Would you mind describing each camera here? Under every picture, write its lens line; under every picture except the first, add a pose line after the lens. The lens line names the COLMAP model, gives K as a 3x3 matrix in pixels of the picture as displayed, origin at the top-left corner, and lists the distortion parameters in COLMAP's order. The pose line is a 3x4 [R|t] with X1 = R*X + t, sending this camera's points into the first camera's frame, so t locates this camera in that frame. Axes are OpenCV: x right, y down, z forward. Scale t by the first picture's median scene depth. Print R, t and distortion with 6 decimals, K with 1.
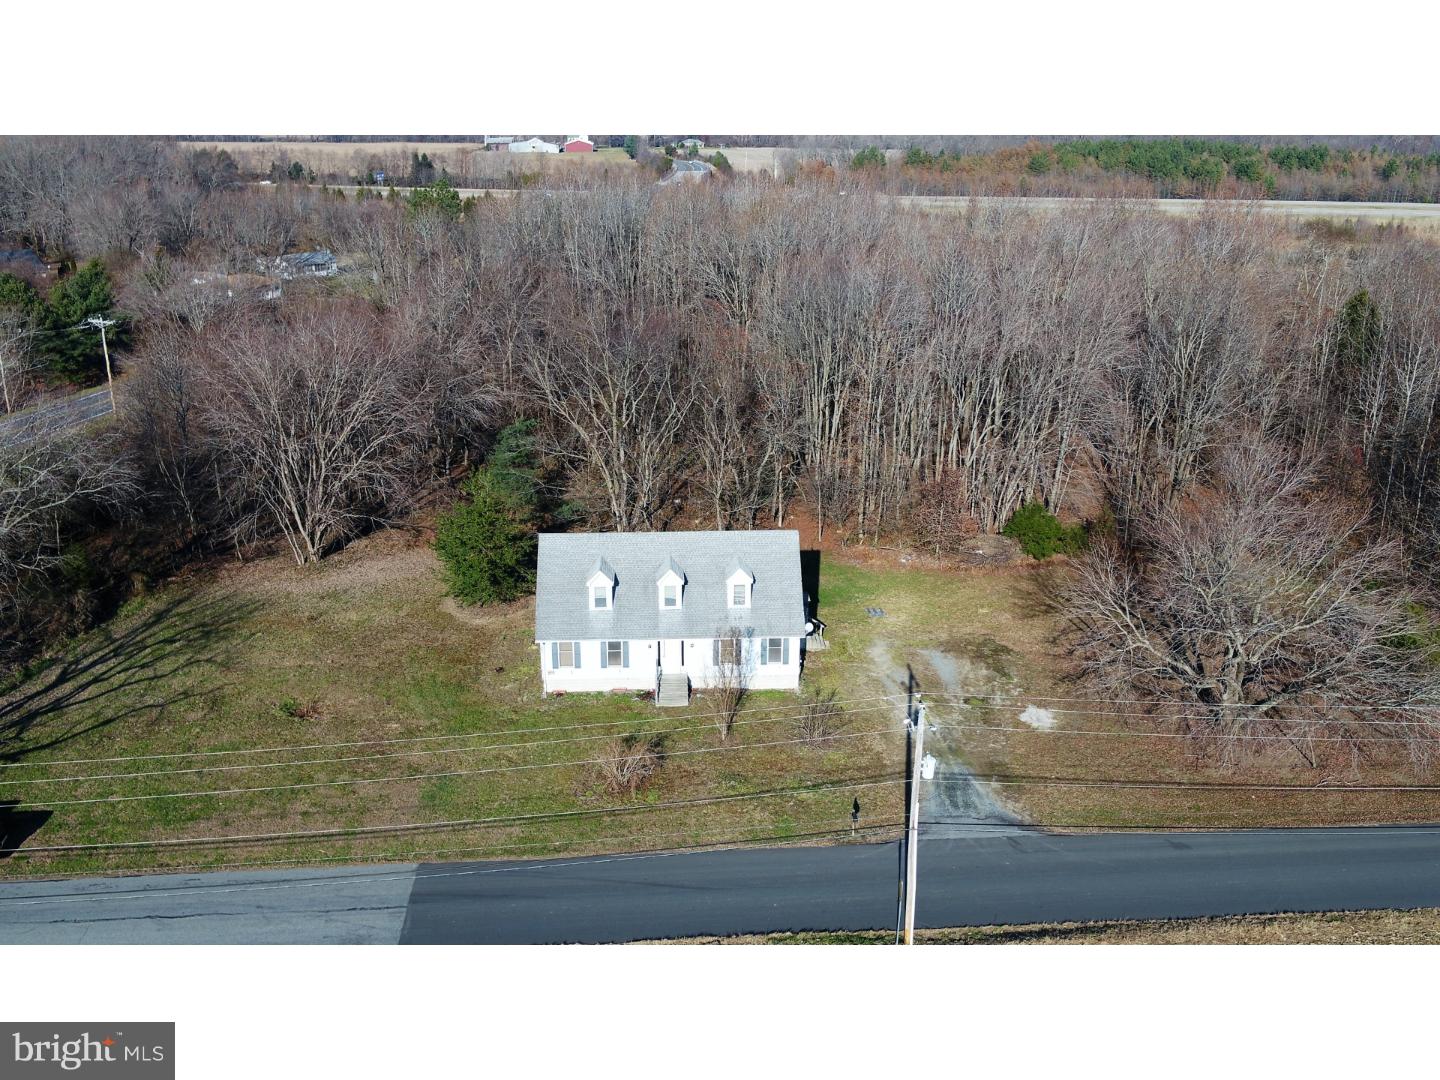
lens RADIAL K [[1238.9, 0, 722.9], [0, 1238.9, 537.2], [0, 0, 1]] dist [0.002525, -0.002452]
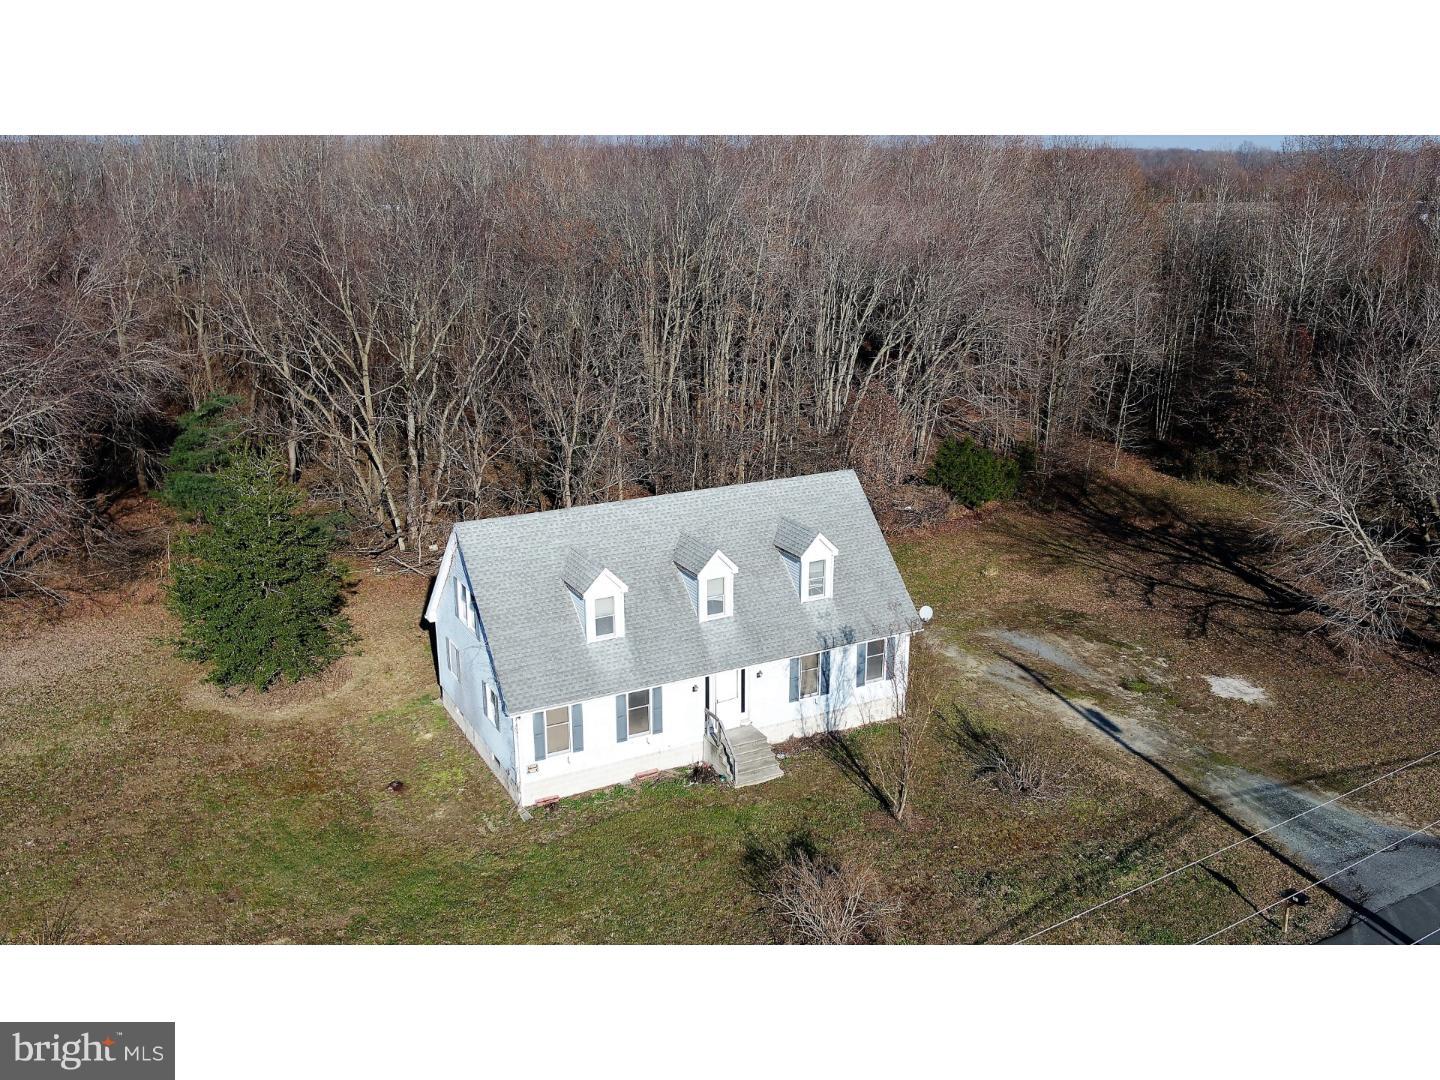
lens RADIAL K [[1238.9, 0, 725.8], [0, 1238.9, 536.6], [0, 0, 1]] dist [0.002525, -0.002452]
pose [[0.905803, -0.127777, 0.403973, -0.236730], [0.142819, 0.989723, -0.007186, 0.021582], [-0.398903, 0.064204, 0.914743, 0.408488]]
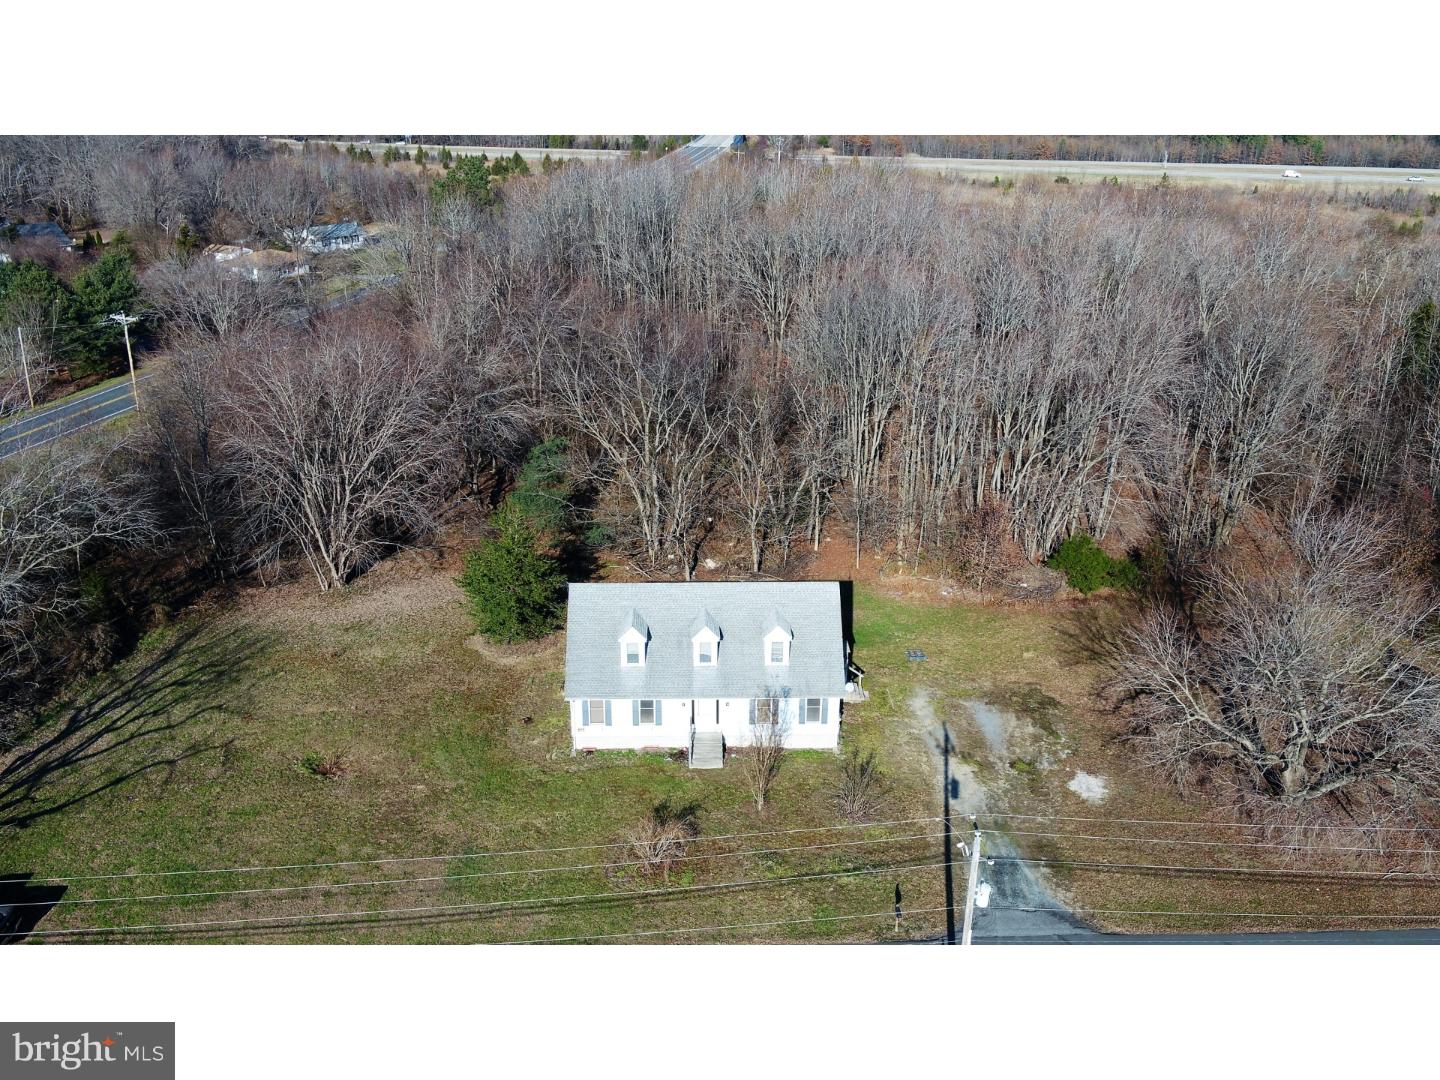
lens RADIAL K [[1238.9, 0, 723.1], [0, 1238.9, 535.3], [0, 0, 1]] dist [0.002525, -0.002452]
pose [[0.999721, 0.011798, -0.020446, -0.008923], [-0.011024, 0.999233, 0.037568, -0.070204], [0.020873, -0.037332, 0.999085, 0.038287]]
